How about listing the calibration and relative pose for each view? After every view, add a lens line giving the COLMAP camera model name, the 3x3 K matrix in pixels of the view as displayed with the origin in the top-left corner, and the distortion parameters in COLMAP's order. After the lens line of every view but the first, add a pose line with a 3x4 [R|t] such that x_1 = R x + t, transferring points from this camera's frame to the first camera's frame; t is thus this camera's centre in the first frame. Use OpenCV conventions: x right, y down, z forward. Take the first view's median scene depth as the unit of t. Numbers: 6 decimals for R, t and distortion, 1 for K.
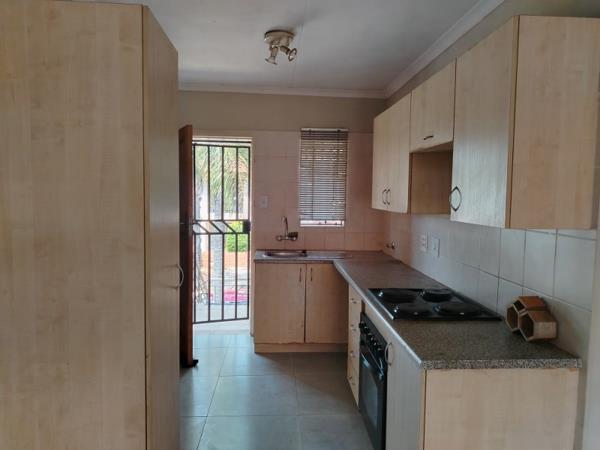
lens RADIAL K [[424.4, 0, 300.0], [0, 424.4, 225.0], [0, 0, 1]] dist [0.072353, -0.088791]
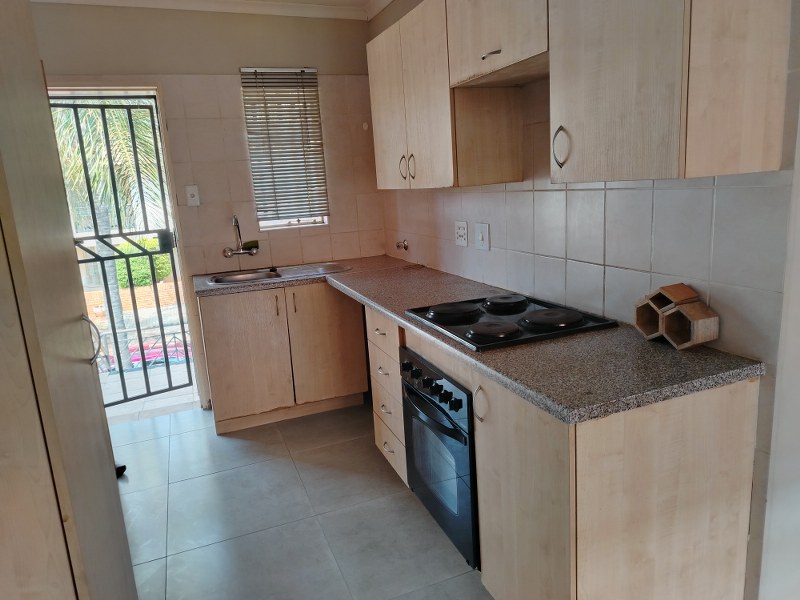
lens RADIAL K [[565.9, 0, 400.0], [0, 565.9, 300.0], [0, 0, 1]] dist [0.072353, -0.088791]
pose [[0.948850, -0.137166, 0.284376, -0.065674], [0.101318, 0.985346, 0.137216, 0.010936], [-0.299030, -0.101385, 0.948842, 0.133726]]
